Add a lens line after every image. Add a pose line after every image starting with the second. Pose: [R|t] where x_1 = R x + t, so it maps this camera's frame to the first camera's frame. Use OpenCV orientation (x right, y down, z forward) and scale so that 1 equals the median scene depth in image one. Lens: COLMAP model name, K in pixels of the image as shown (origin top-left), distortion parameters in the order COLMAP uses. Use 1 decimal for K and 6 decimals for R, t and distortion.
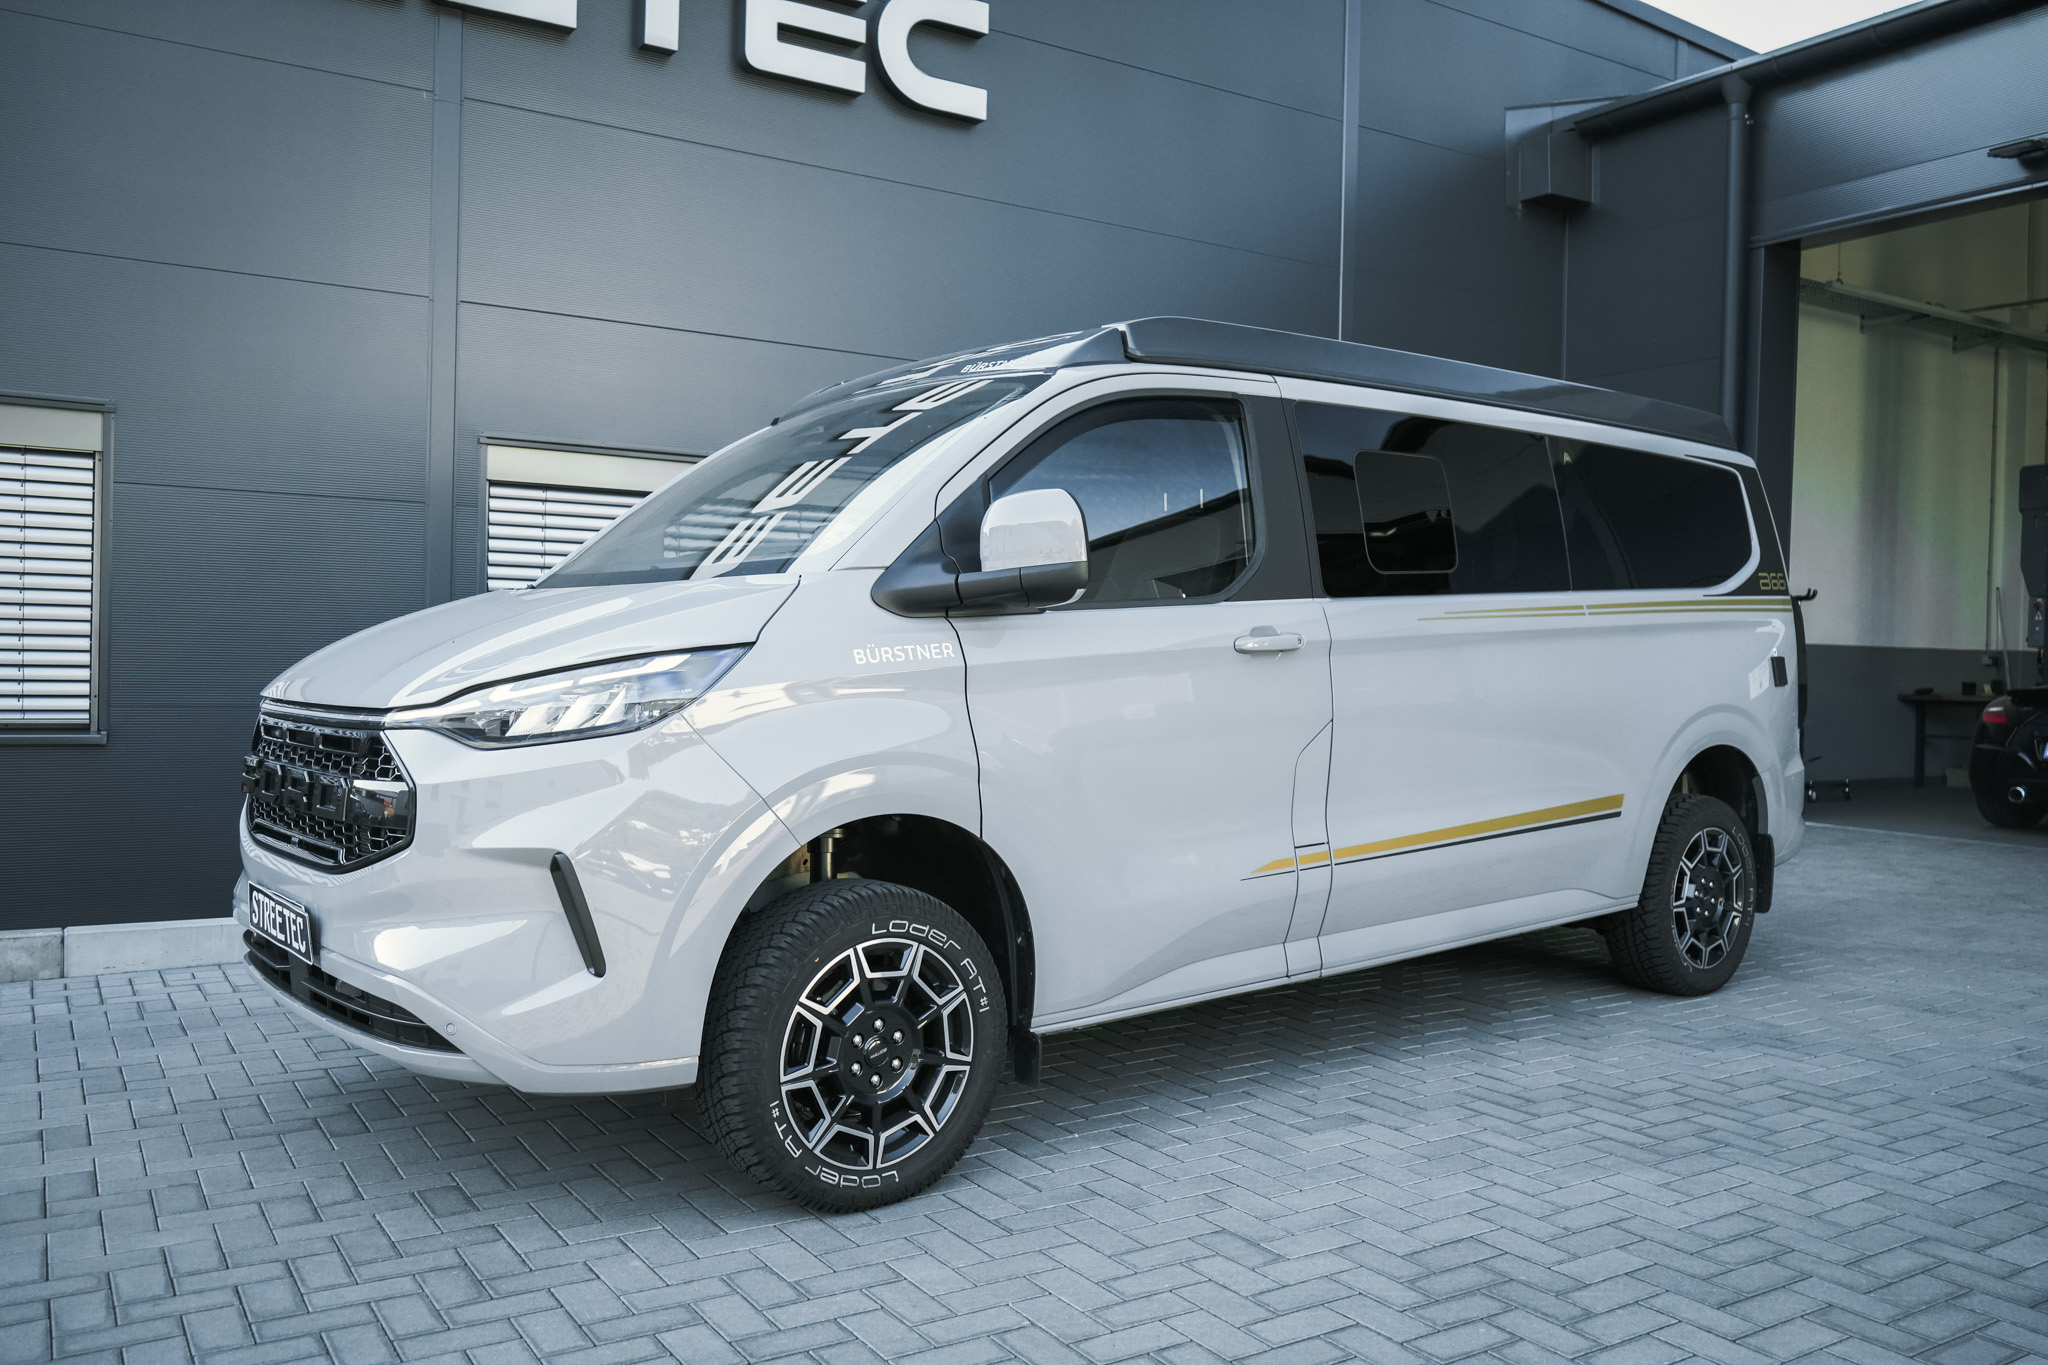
lens RADIAL K [[1629.6, 0, 1019.4], [0, 1629.6, 680.2], [0, 0, 1]] dist [-0.029982, 0.014590]
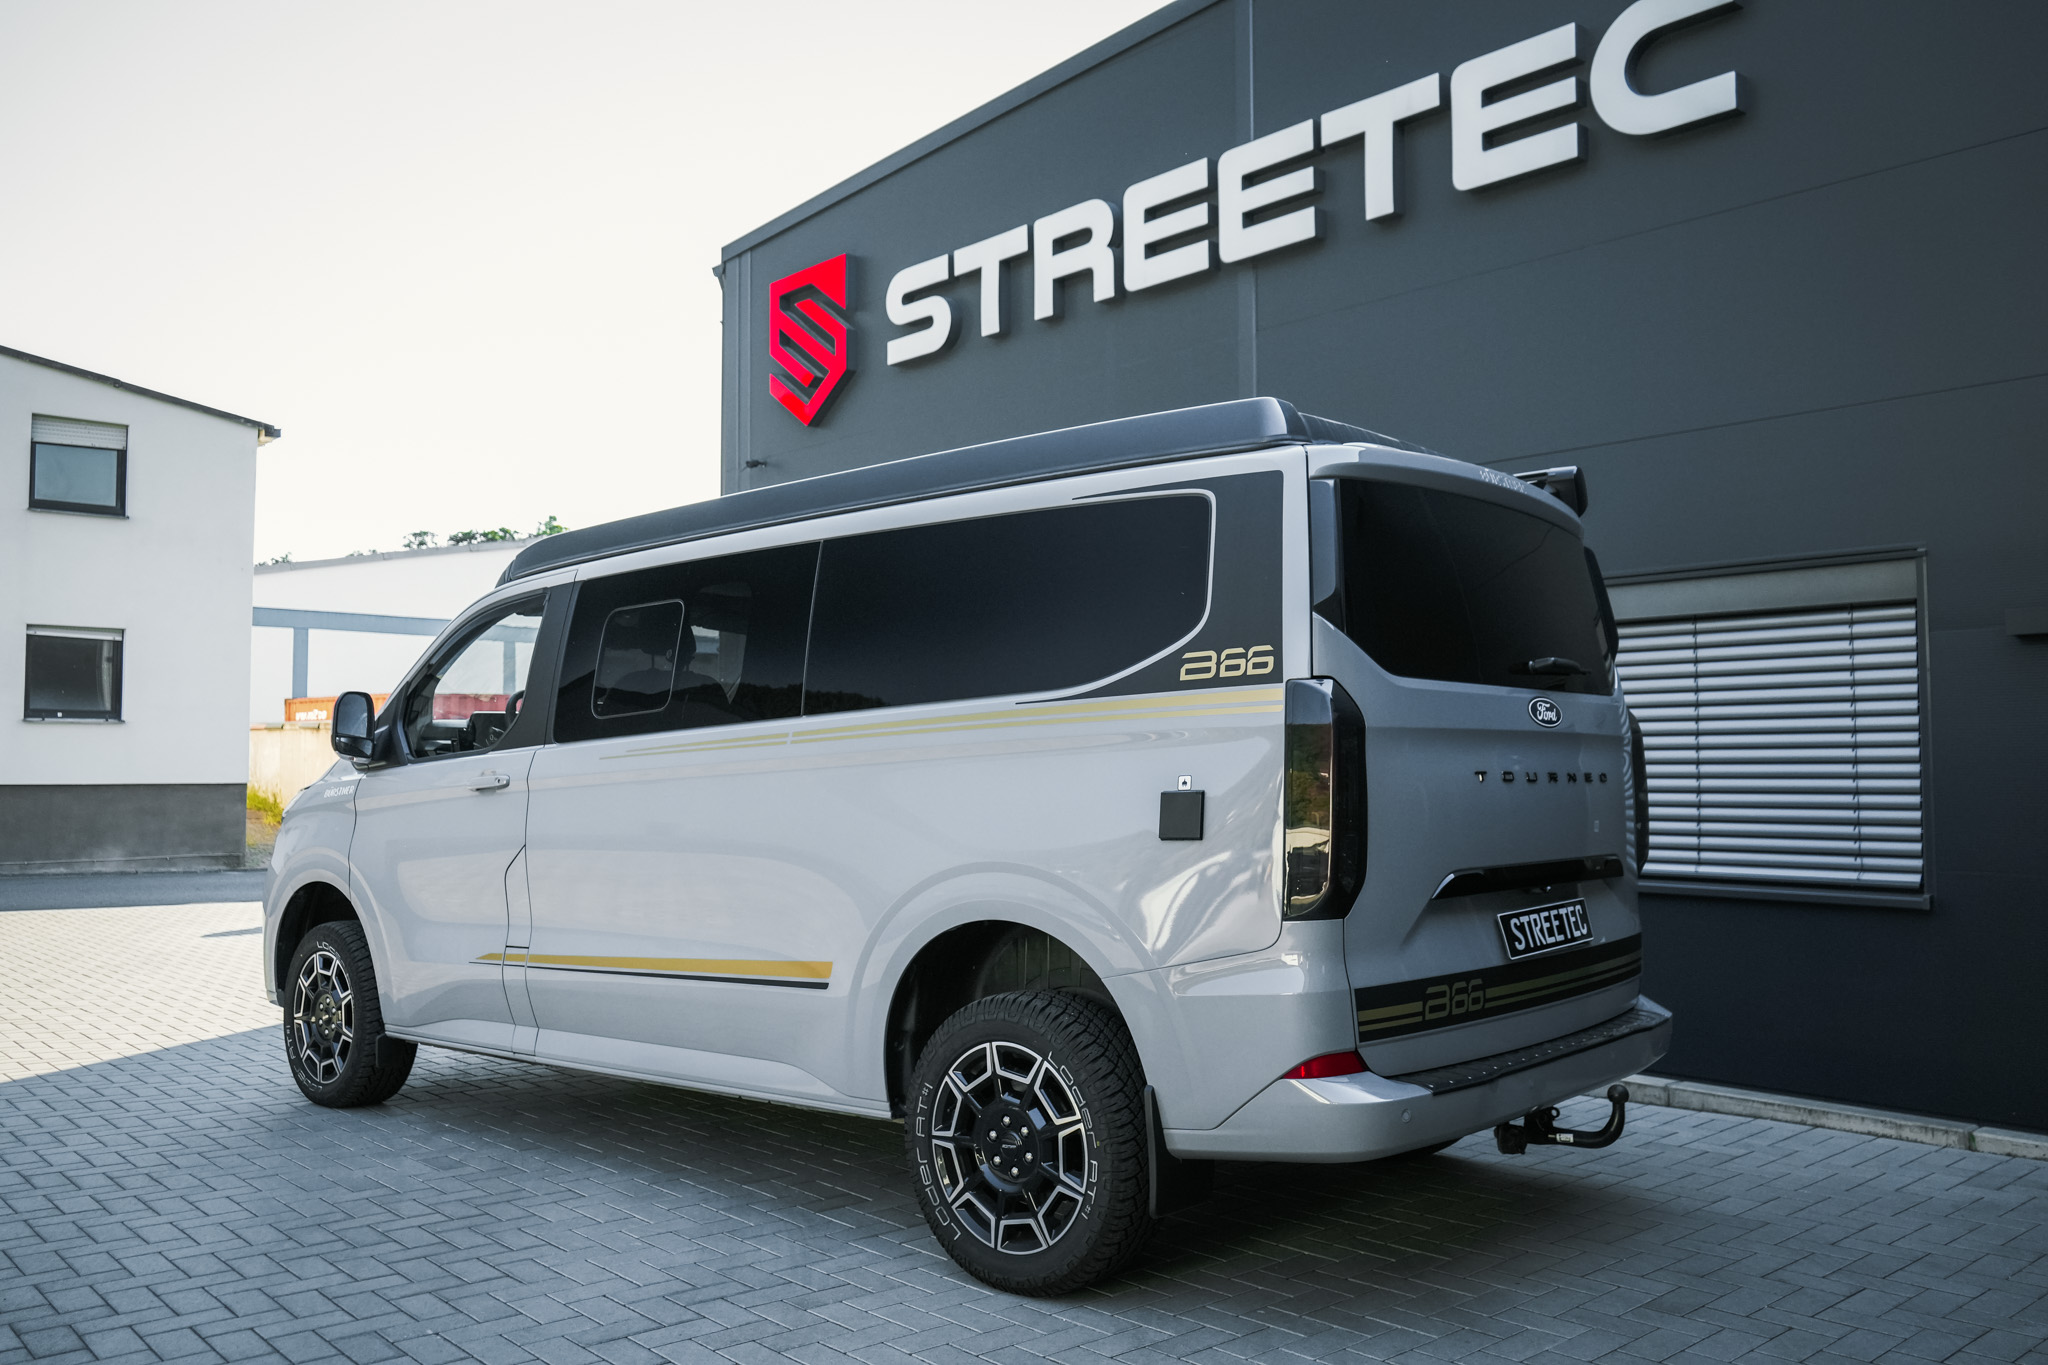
lens RADIAL K [[1622.8, 0, 1024.0], [0, 1622.8, 682.5], [0, 0, 1]] dist [-0.019665, 0.011379]
pose [[0.169516, -0.071160, -0.982955, 1.730244], [-0.009328, 0.997229, -0.073802, -0.016315], [0.985483, 0.021680, 0.168382, 1.375573]]
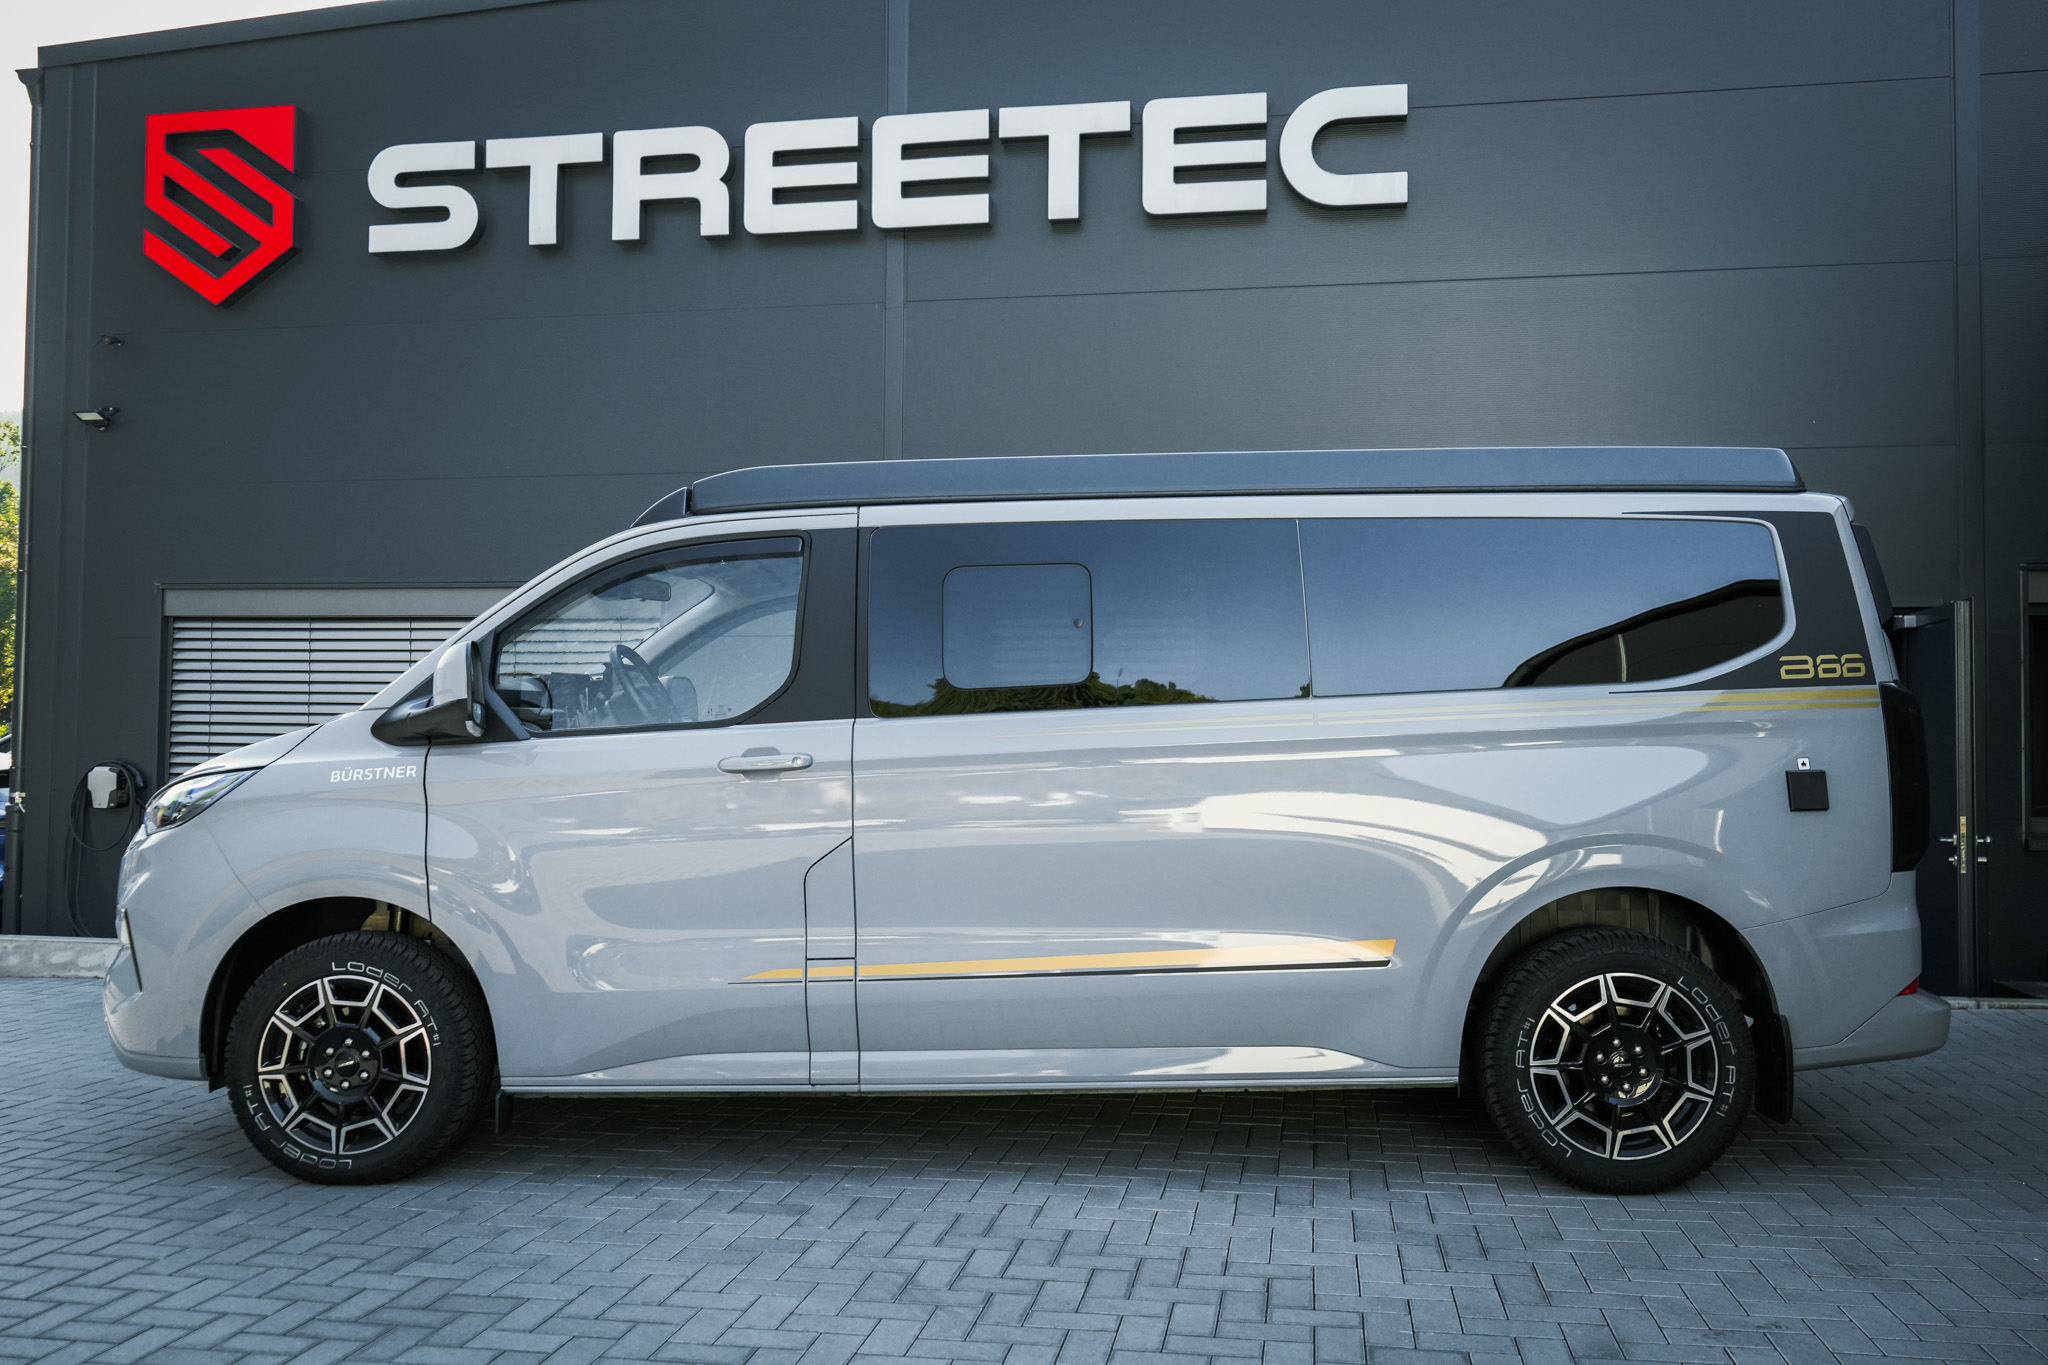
lens RADIAL K [[1623.2, 0, 1023.2], [0, 1623.2, 676.3], [0, 0, 1]] dist [-0.010638, -0.001313]
pose [[0.741137, -0.040927, -0.670106, 1.149278], [-0.003352, 0.997902, -0.064655, 0.001237], [0.671346, 0.050164, 0.739445, 0.373742]]
